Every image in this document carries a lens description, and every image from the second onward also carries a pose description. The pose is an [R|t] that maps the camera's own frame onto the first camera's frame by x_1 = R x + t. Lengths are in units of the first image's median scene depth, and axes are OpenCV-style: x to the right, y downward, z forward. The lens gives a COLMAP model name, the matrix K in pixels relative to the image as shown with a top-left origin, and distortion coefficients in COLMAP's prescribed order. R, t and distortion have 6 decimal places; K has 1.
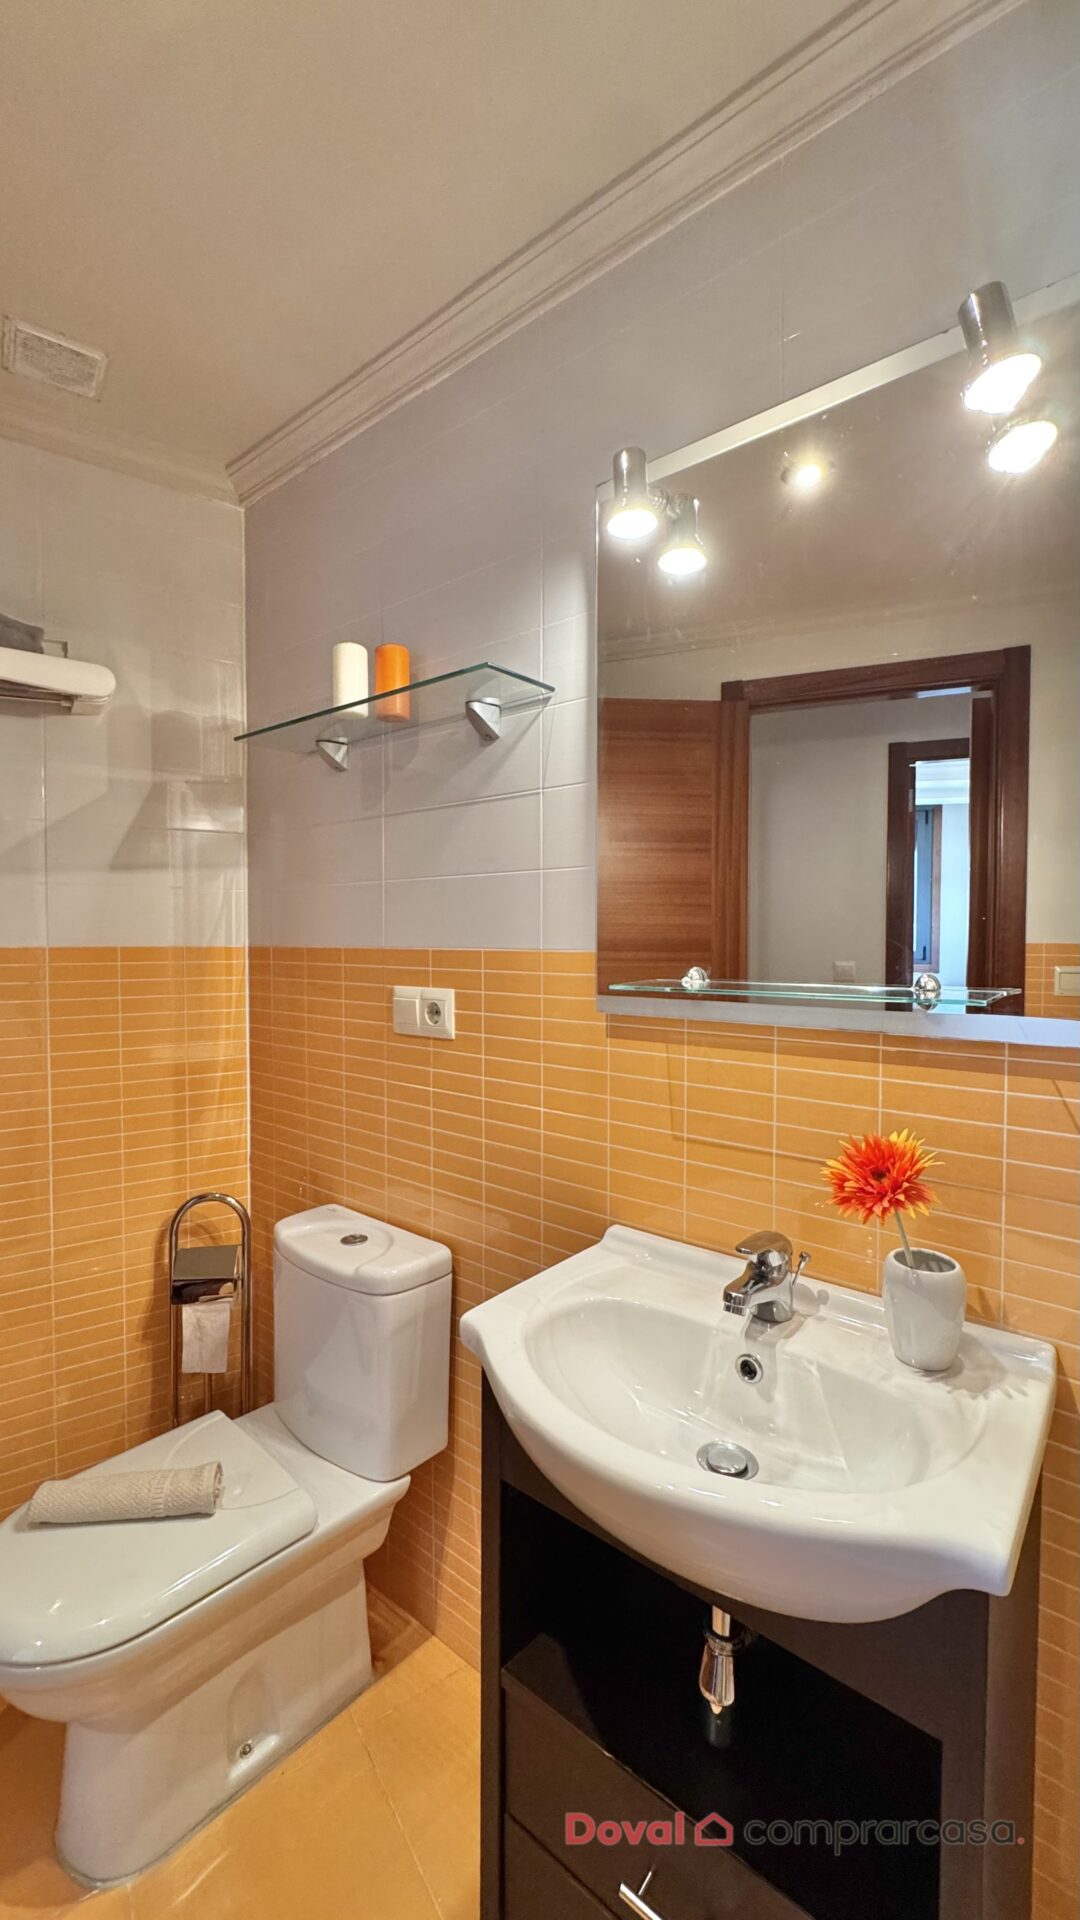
lens RADIAL K [[777.6, 0, 540.0], [0, 777.6, 960.0], [0, 0, 1]] dist [-0.001236, -0.000042]
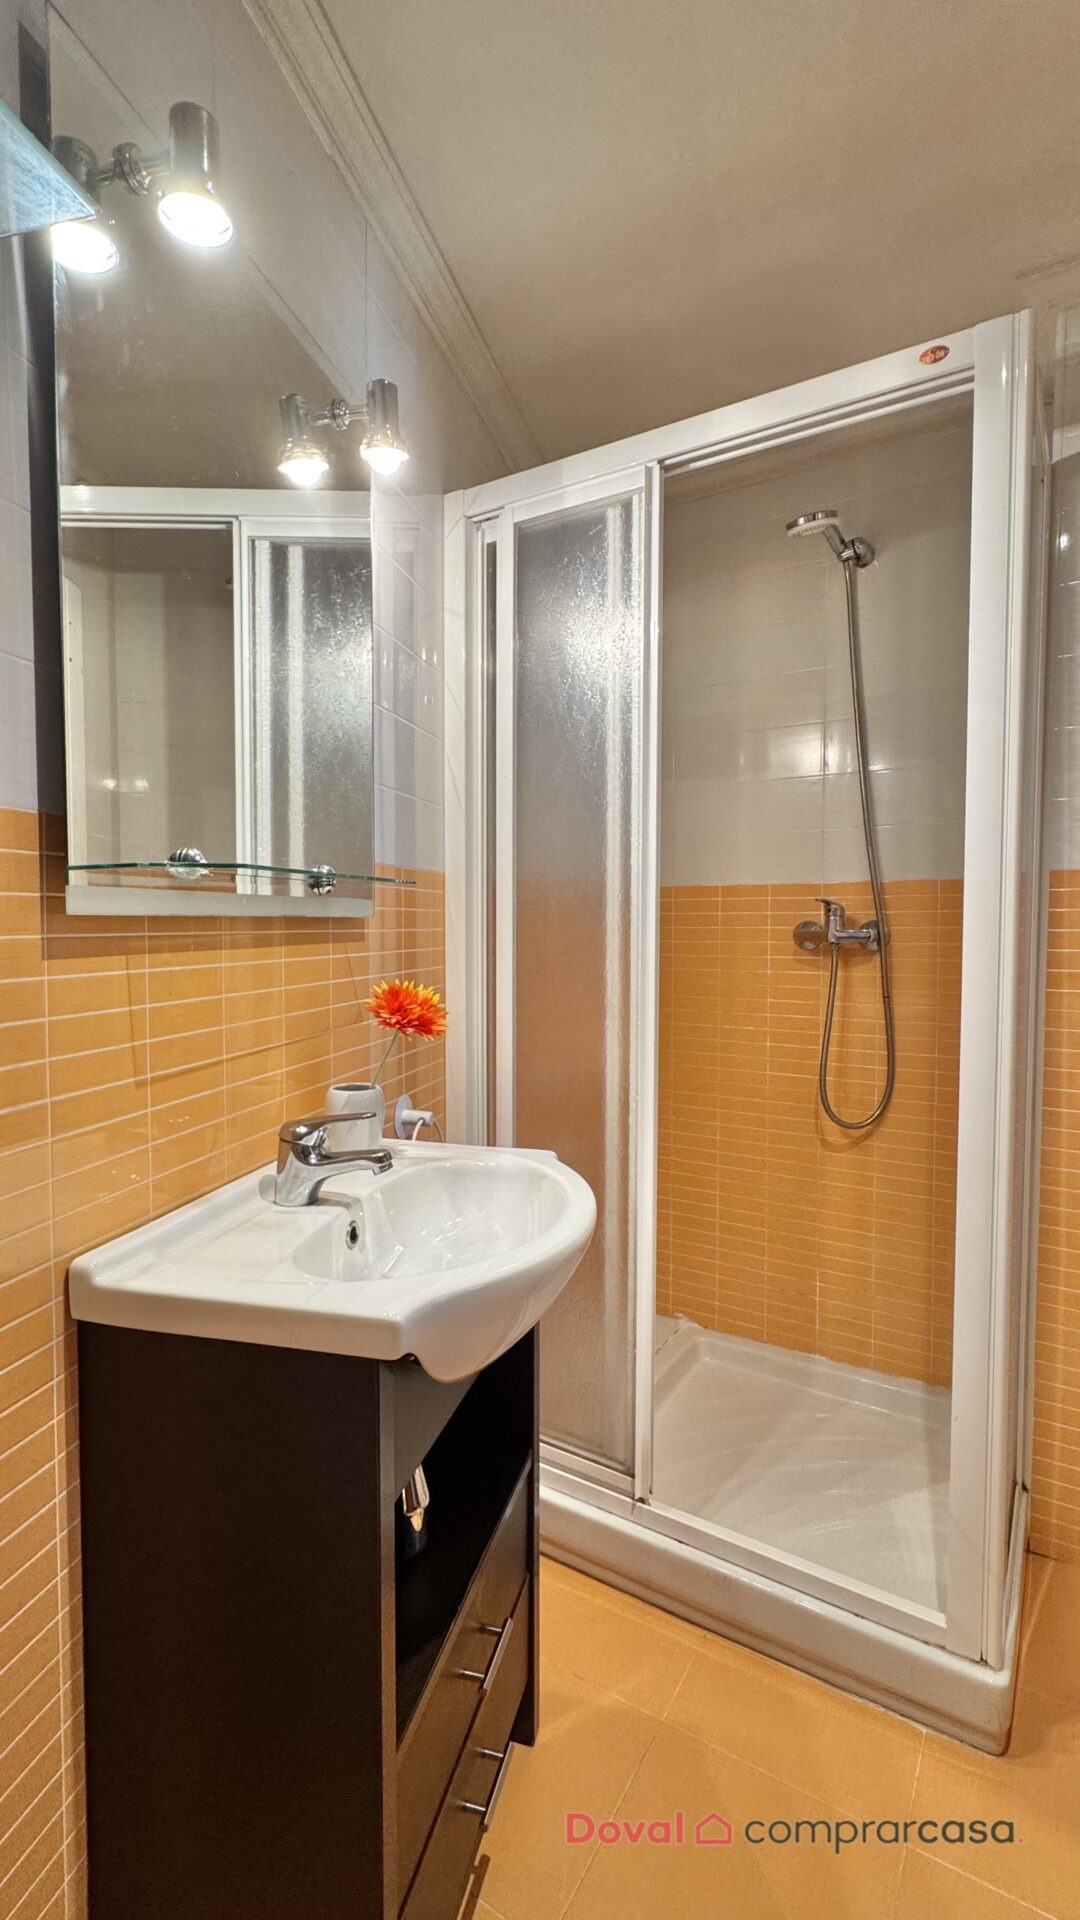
lens RADIAL K [[869.5, 0, 540.0], [0, 869.5, 960.0], [0, 0, 1]] dist [-0.002740, 0.000237]
pose [[-0.413547, -0.038566, 0.909665, -0.542049], [0.027878, 0.998098, 0.054989, 0.060862], [-0.910056, 0.048100, -0.411686, 0.756431]]
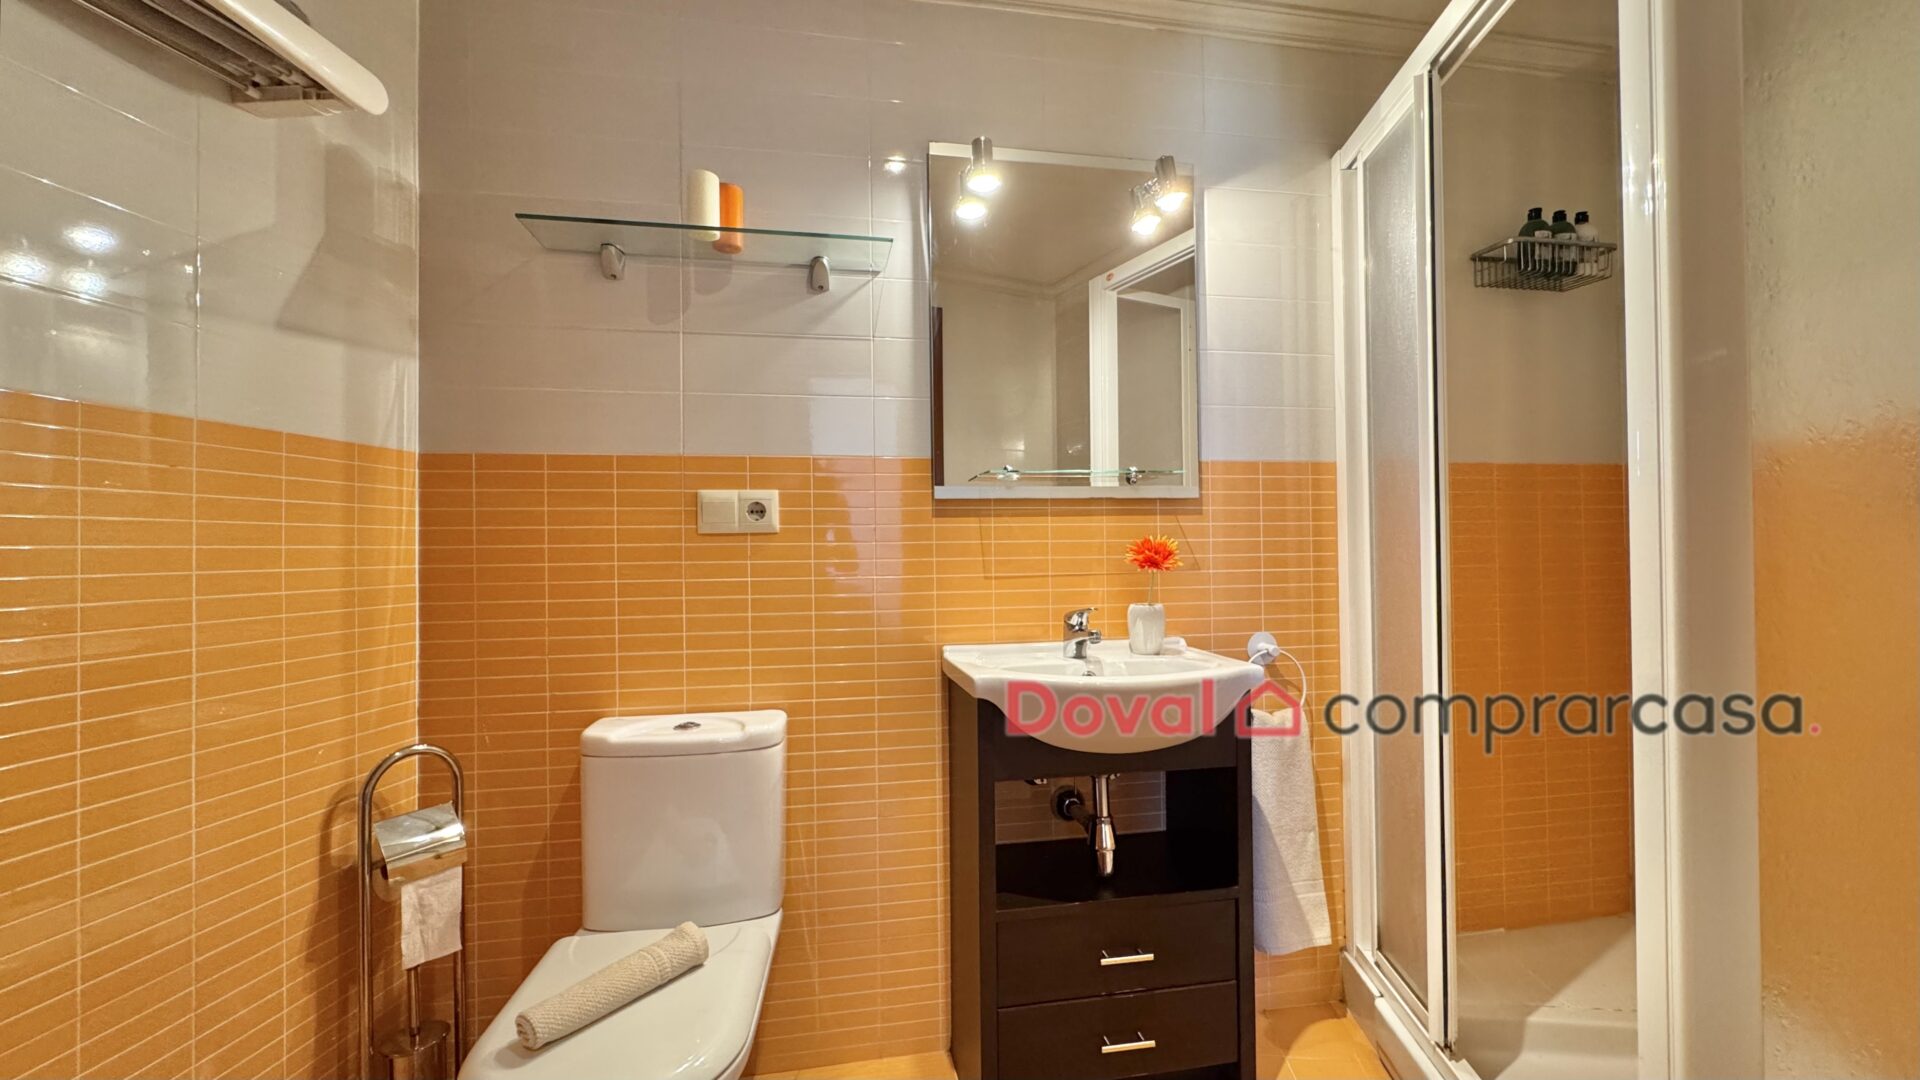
lens RADIAL K [[772.7, 0, 960.0], [0, 772.7, 540.0], [0, 0, 1]] dist [0.001657, -0.000262]
pose [[0.647208, 0.000692, 0.762313, -0.790785], [0.035351, 0.998896, -0.030920, 0.152612], [-0.761494, 0.046961, 0.646469, 0.032877]]
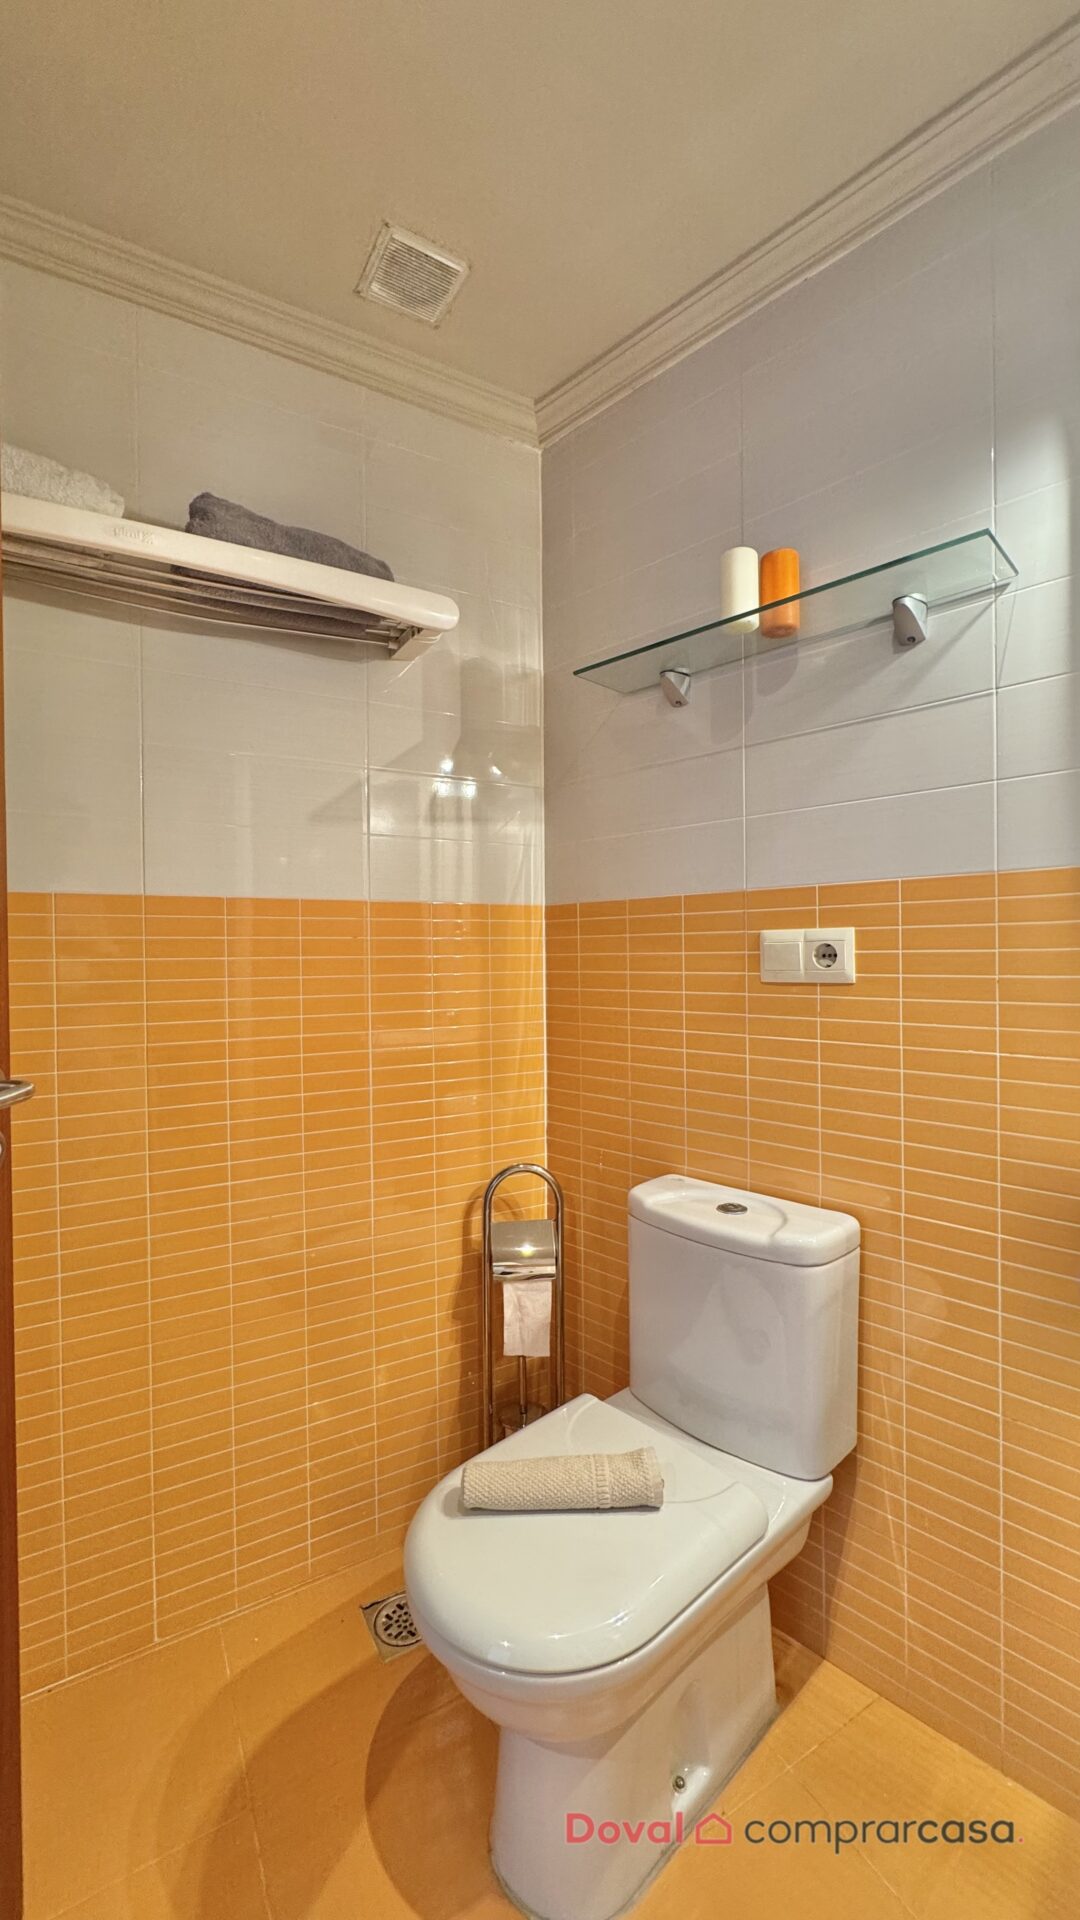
lens RADIAL K [[763.0, 0, 540.0], [0, 763.0, 960.0], [0, 0, 1]] dist [-0.002531, -0.000314]
pose [[0.996578, -0.010733, -0.081957, -0.382684], [0.008829, 0.999684, -0.023555, 0.088761], [0.082184, 0.022751, 0.996357, 0.090867]]
